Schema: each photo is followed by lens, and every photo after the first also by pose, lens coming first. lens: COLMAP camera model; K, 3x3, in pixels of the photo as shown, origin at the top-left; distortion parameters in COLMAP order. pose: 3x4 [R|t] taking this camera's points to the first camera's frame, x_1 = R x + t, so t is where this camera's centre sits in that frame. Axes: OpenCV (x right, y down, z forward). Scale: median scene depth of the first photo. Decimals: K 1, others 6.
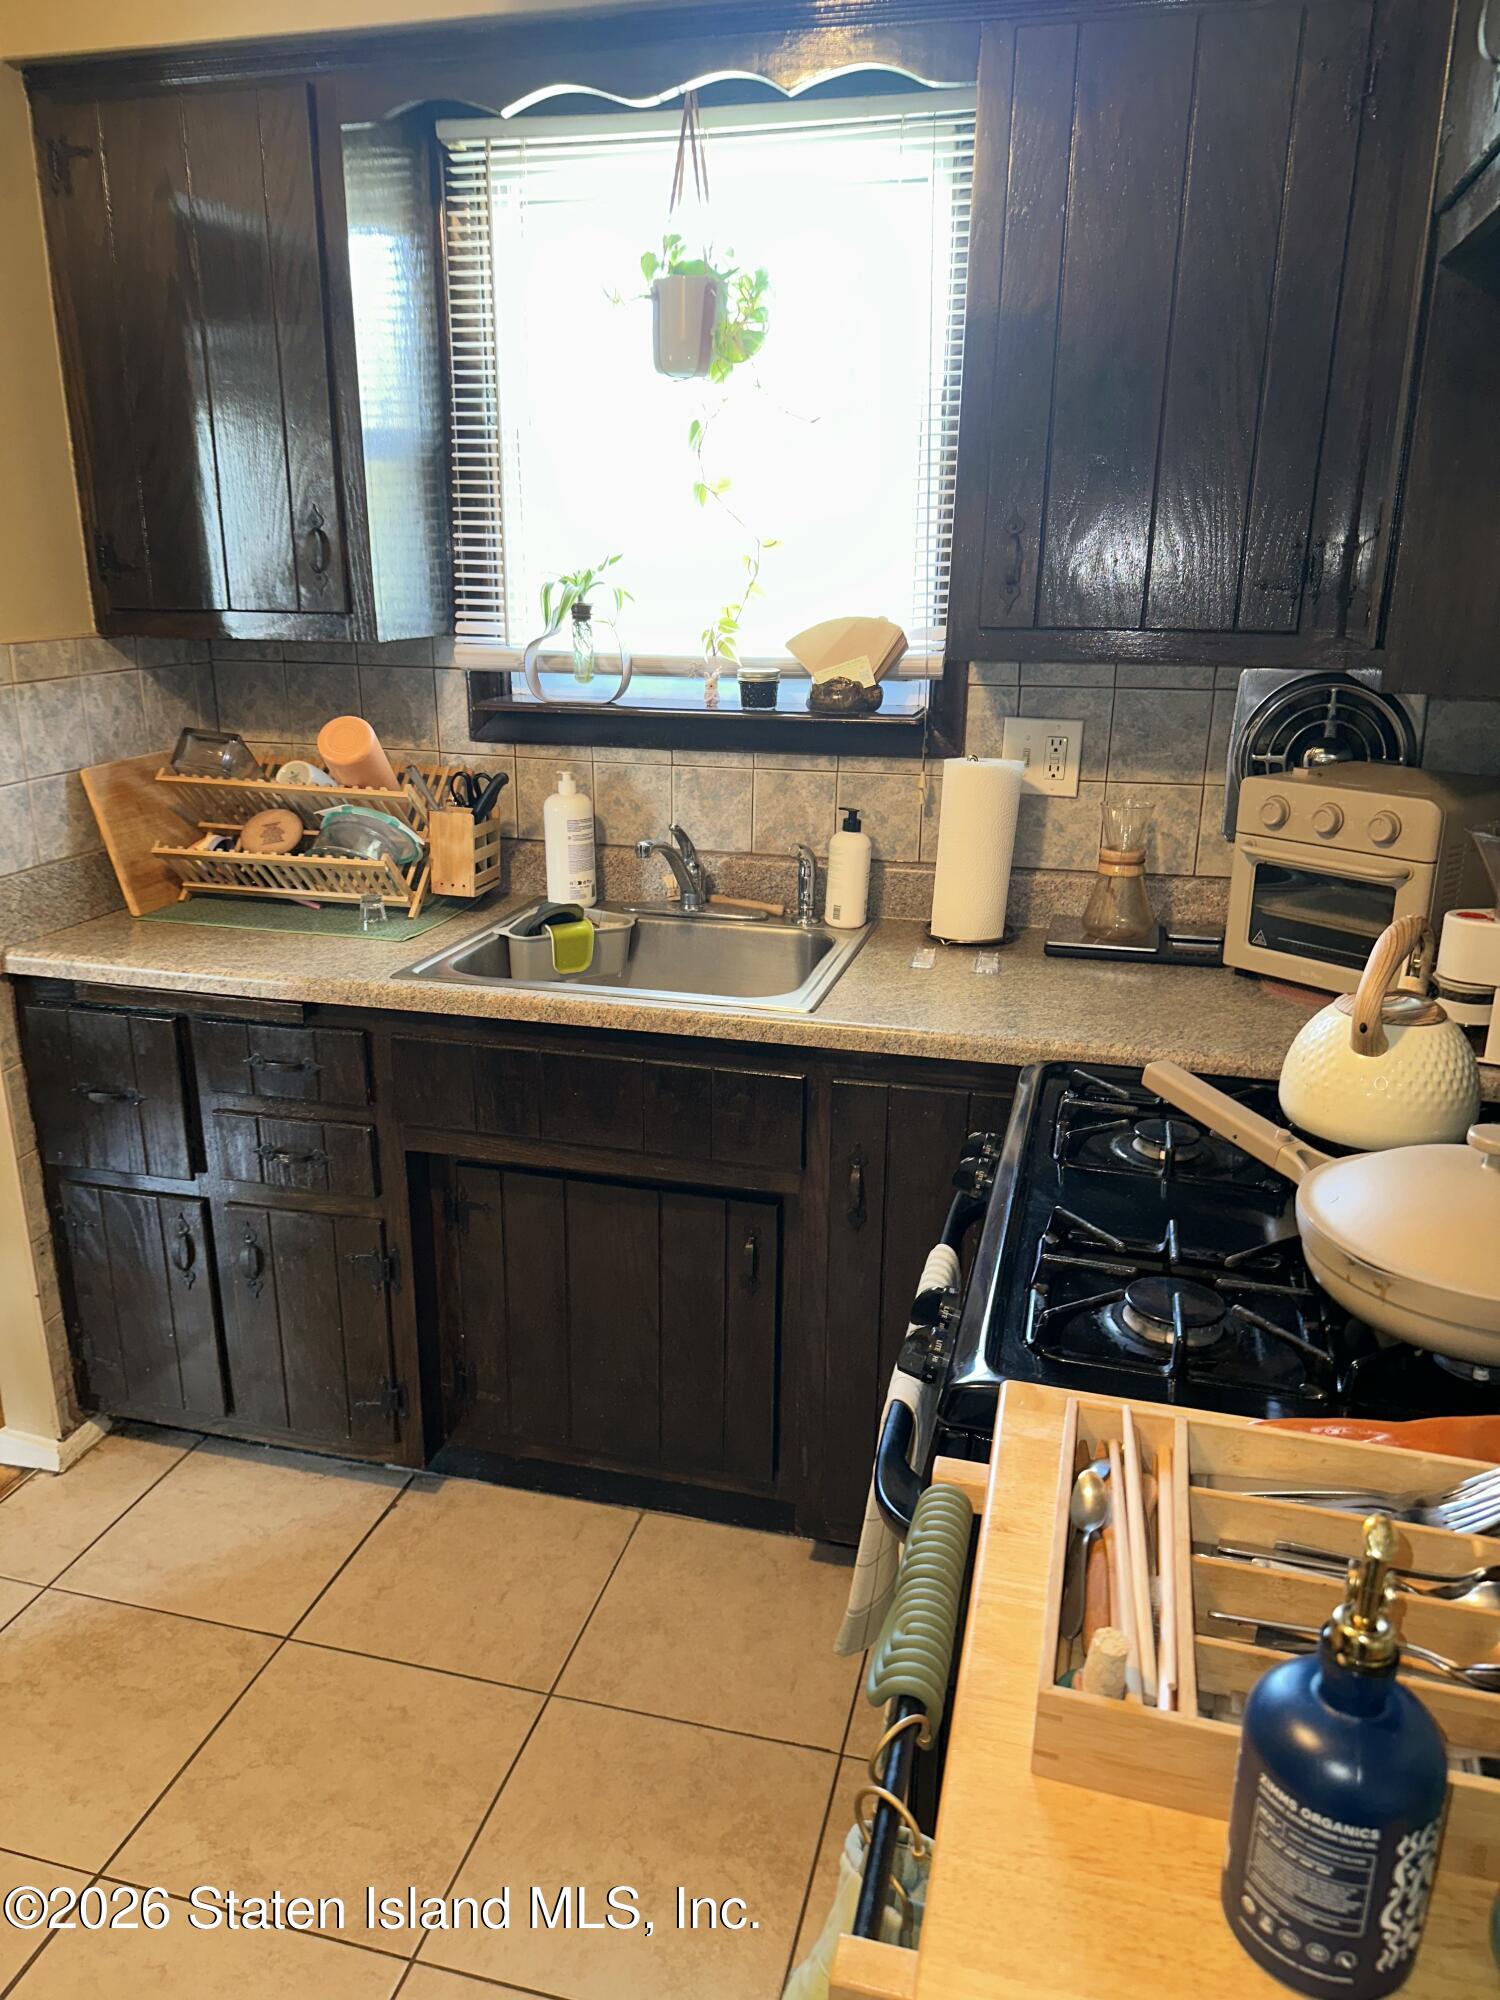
lens RADIAL K [[1431.1, 0, 740.0], [0, 1431.1, 1020.4], [0, 0, 1]] dist [0.041587, -0.052366]
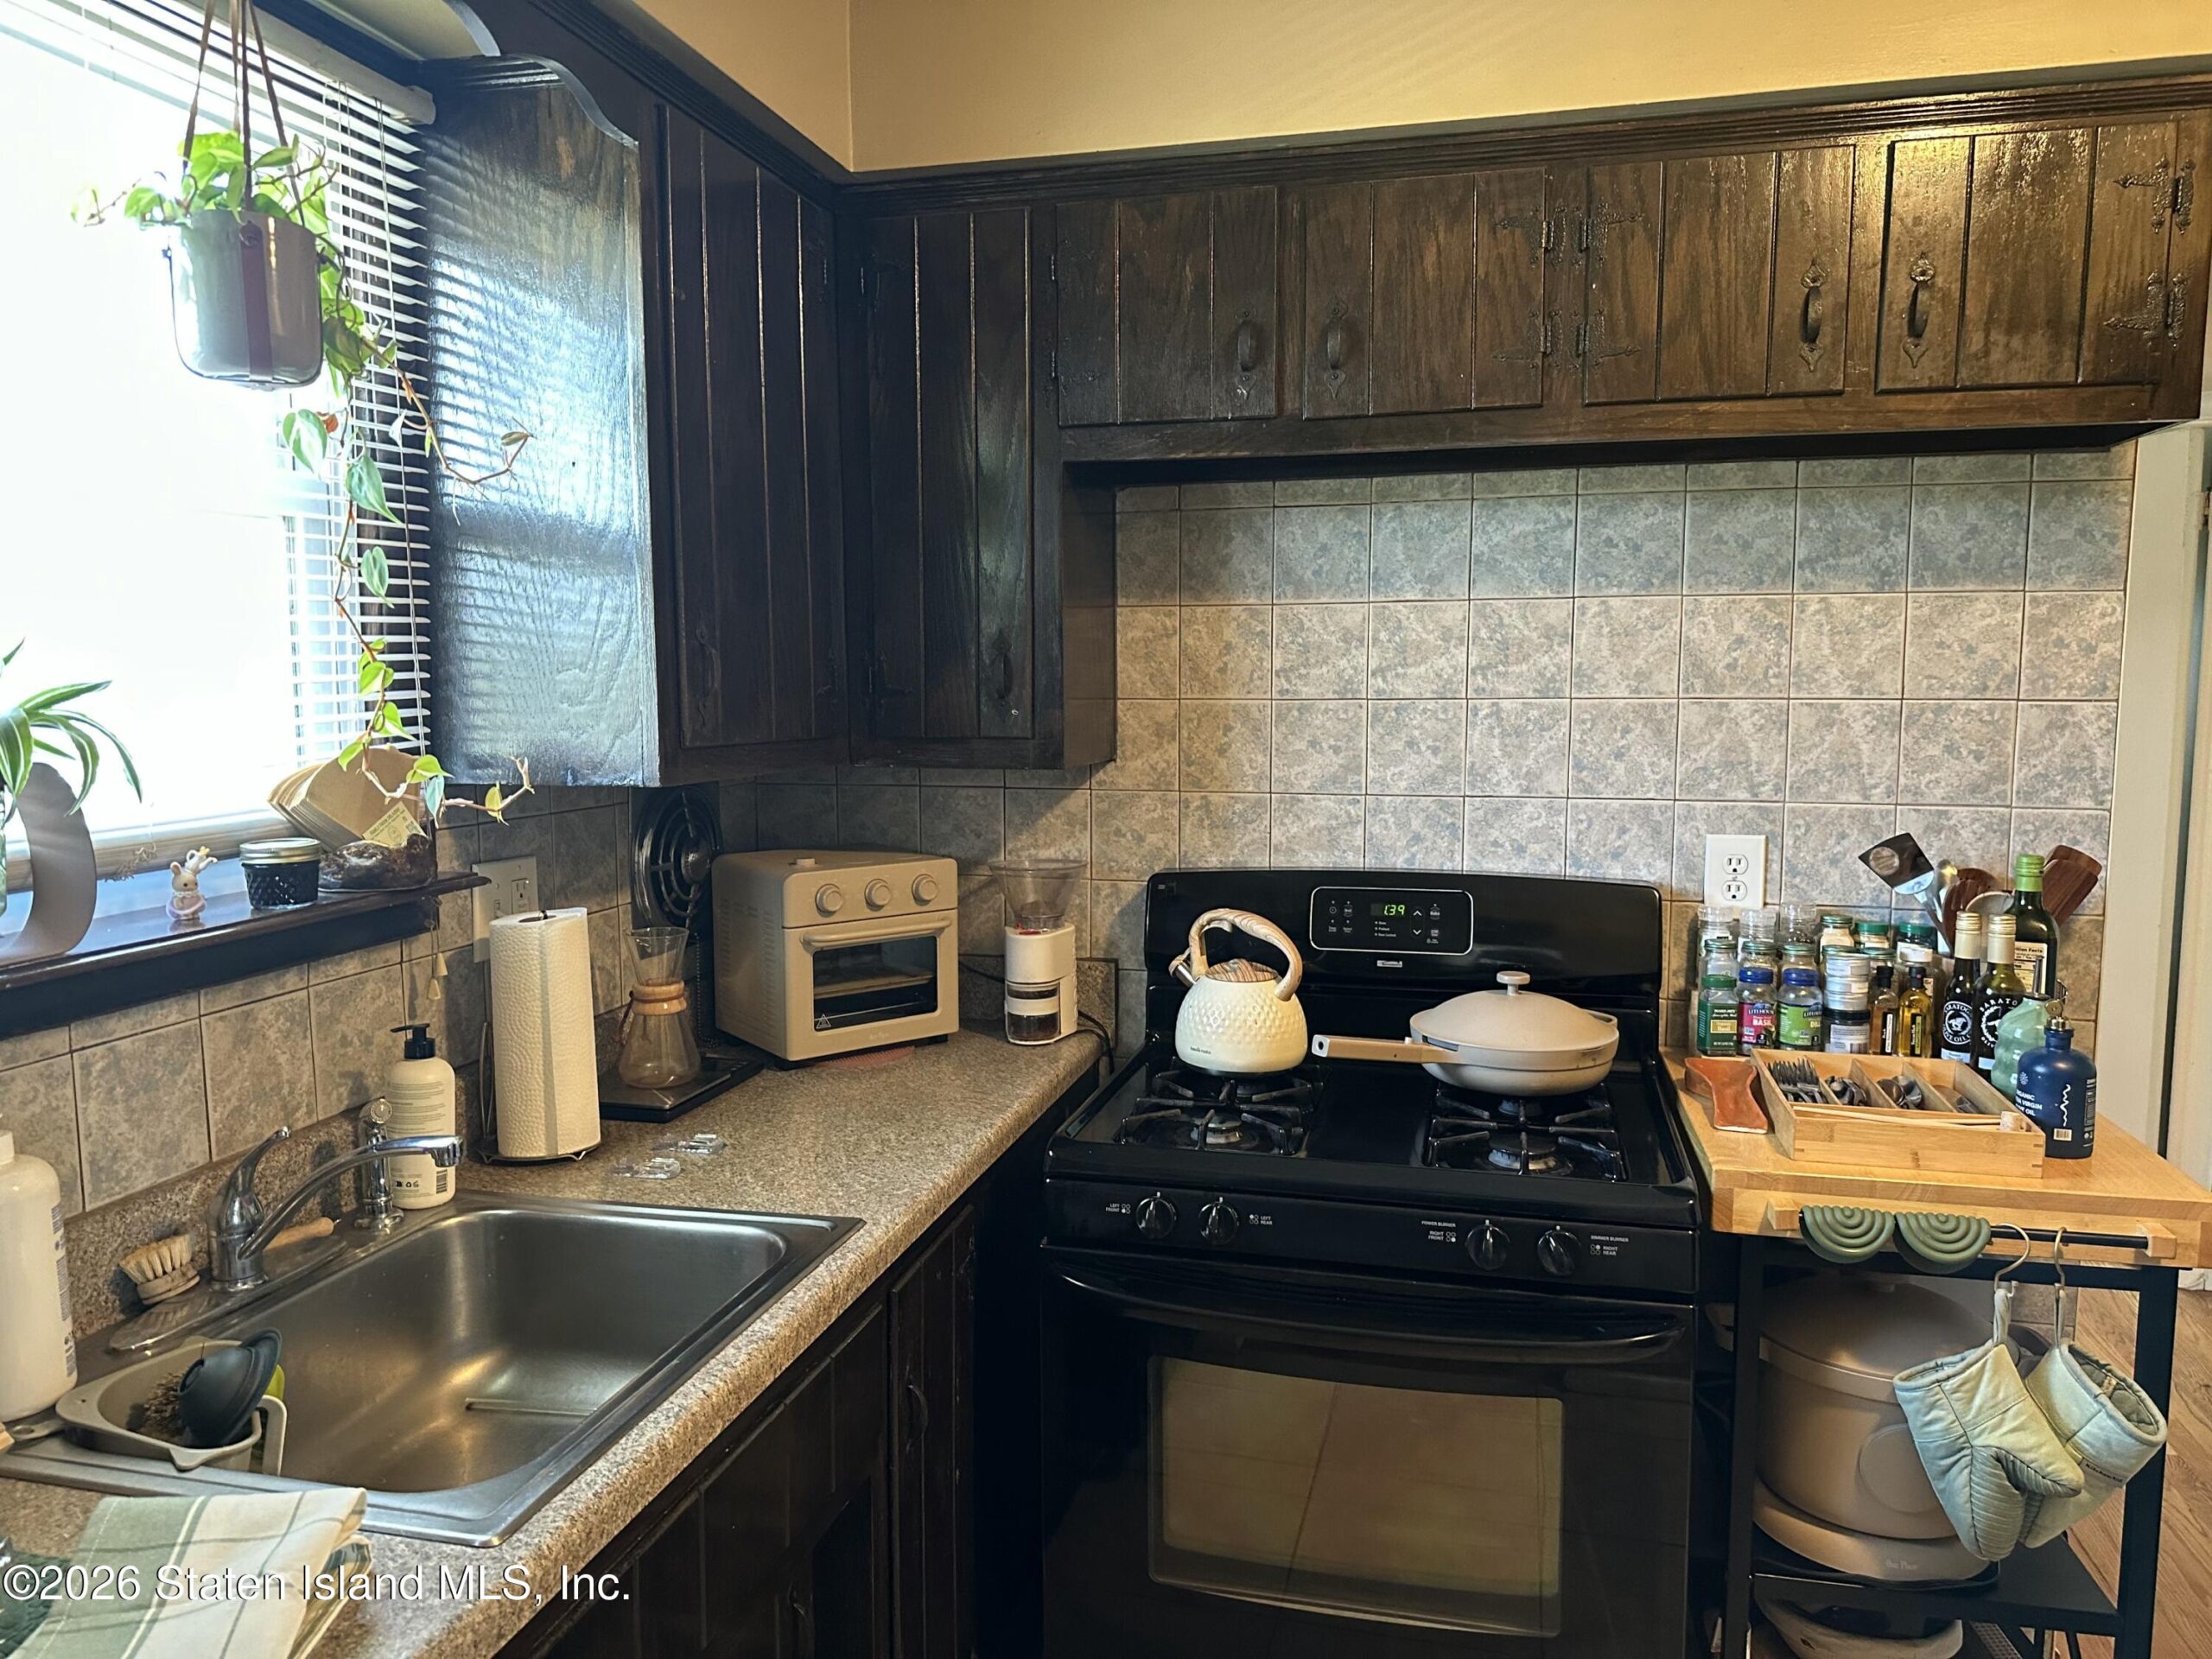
lens RADIAL K [[1582.8, 0, 1099.0], [0, 1582.8, 828.2], [0, 0, 1]] dist [0.041587, -0.052366]
pose [[-0.024229, -0.106704, 0.993996, -0.669351], [0.300168, 0.947633, 0.109043, -0.224495], [-0.953579, 0.301007, 0.009069, 0.675057]]
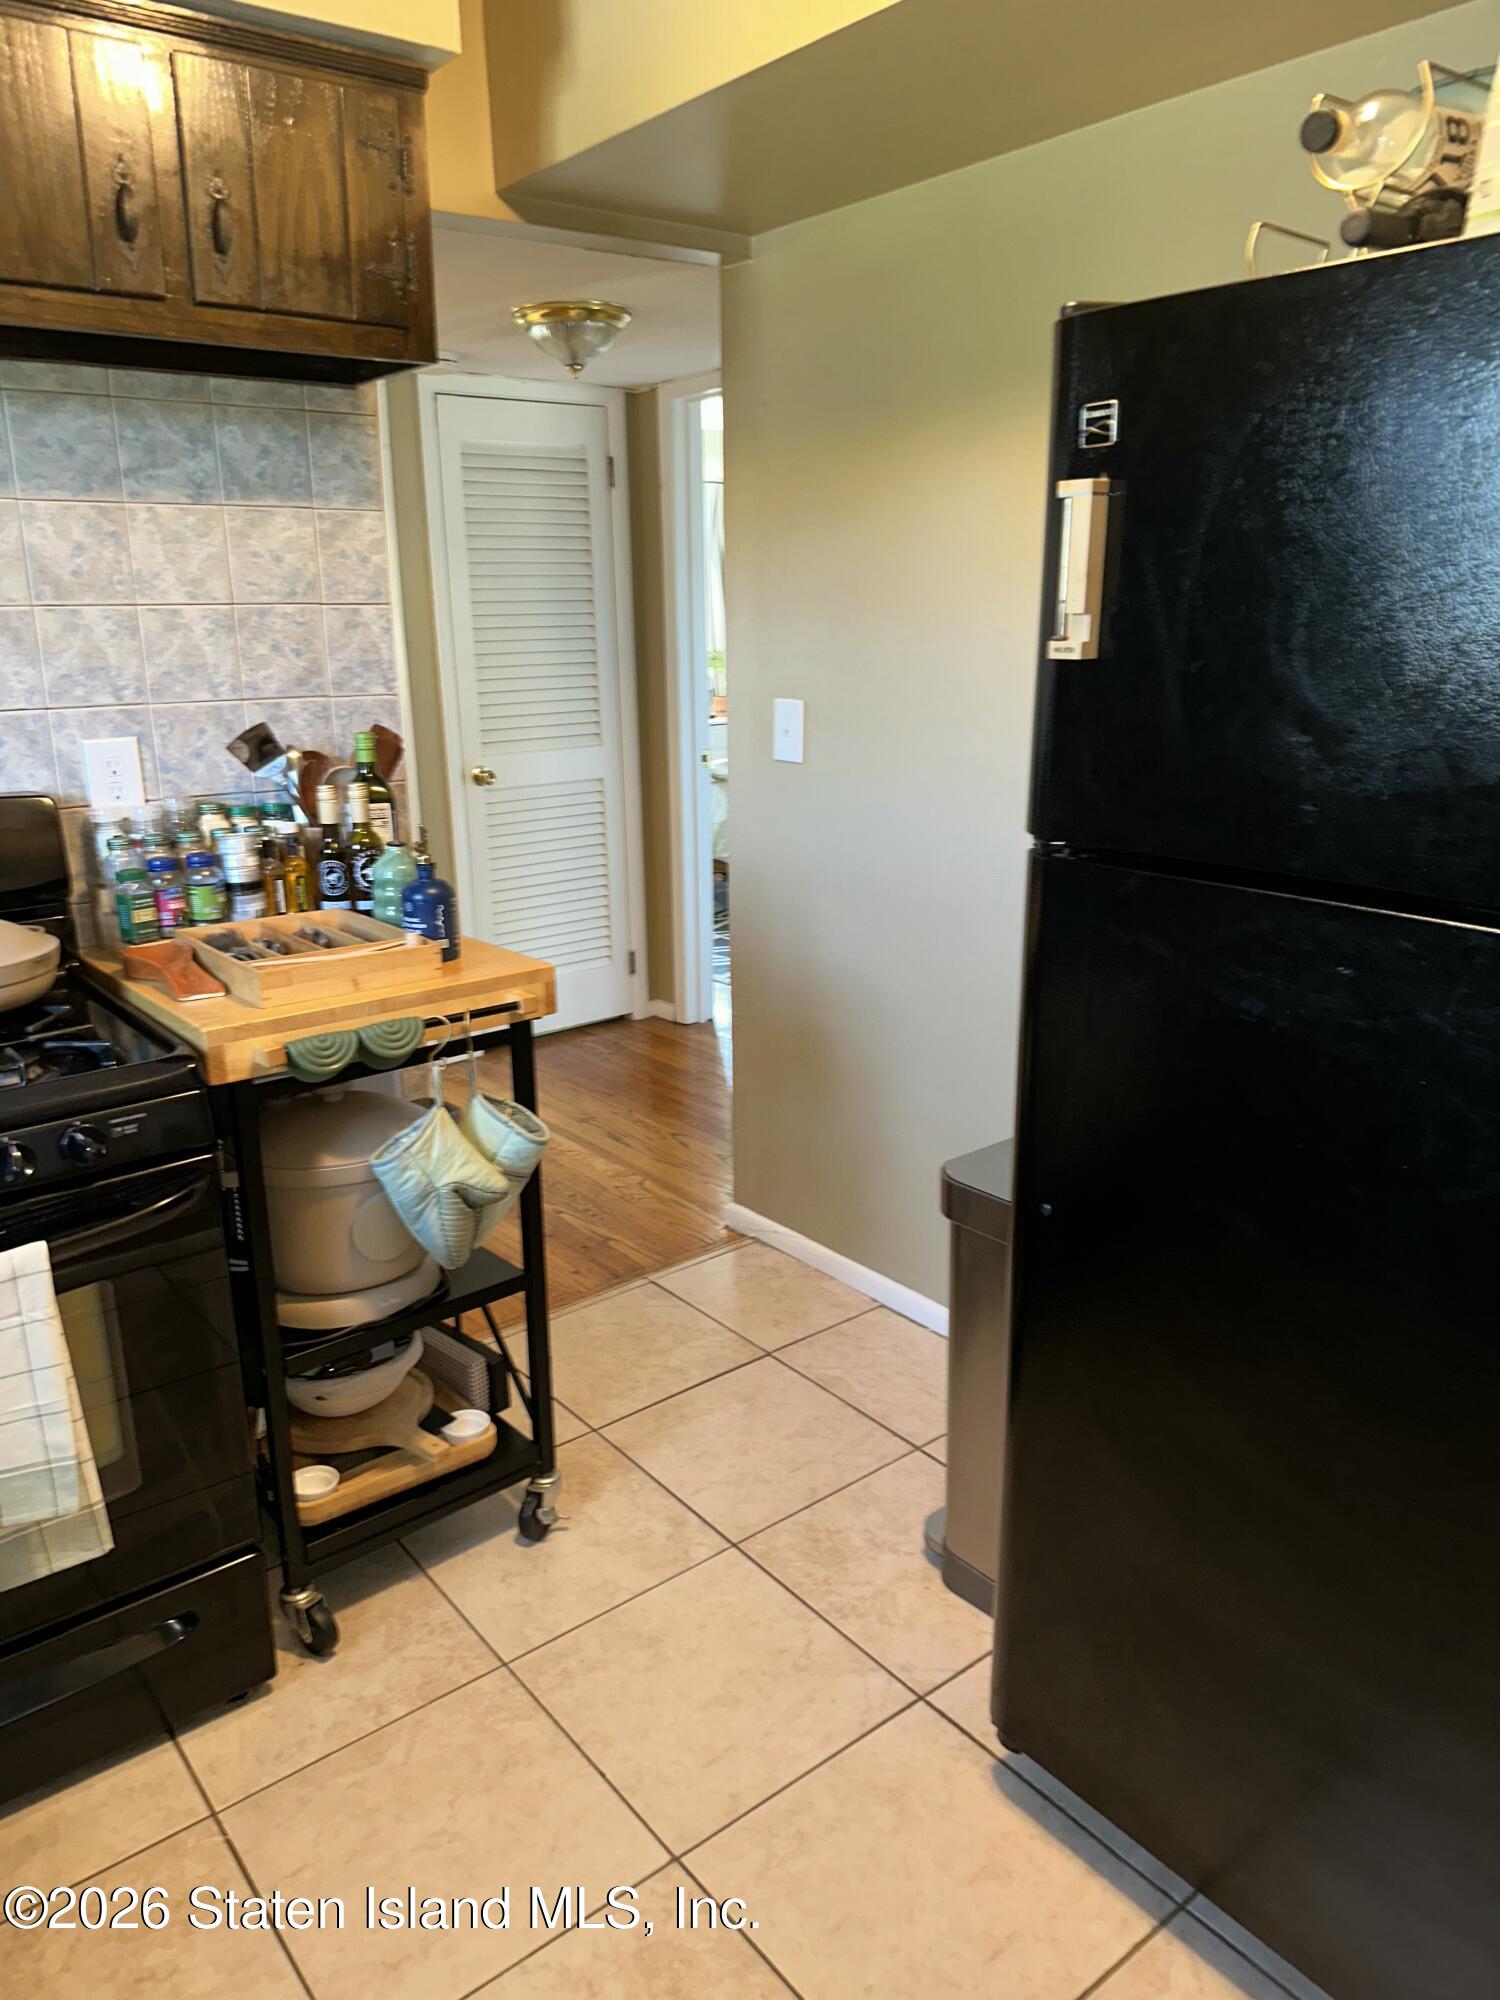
lens RADIAL K [[1431.1, 0, 737.1], [0, 1431.1, 996.0], [0, 0, 1]] dist [0.041587, -0.052366]
pose [[-0.808176, -0.144569, 0.570921, -0.592515], [0.188059, 0.855305, 0.482791, -0.228353], [-0.558108, 0.497547, -0.664050, 0.790313]]
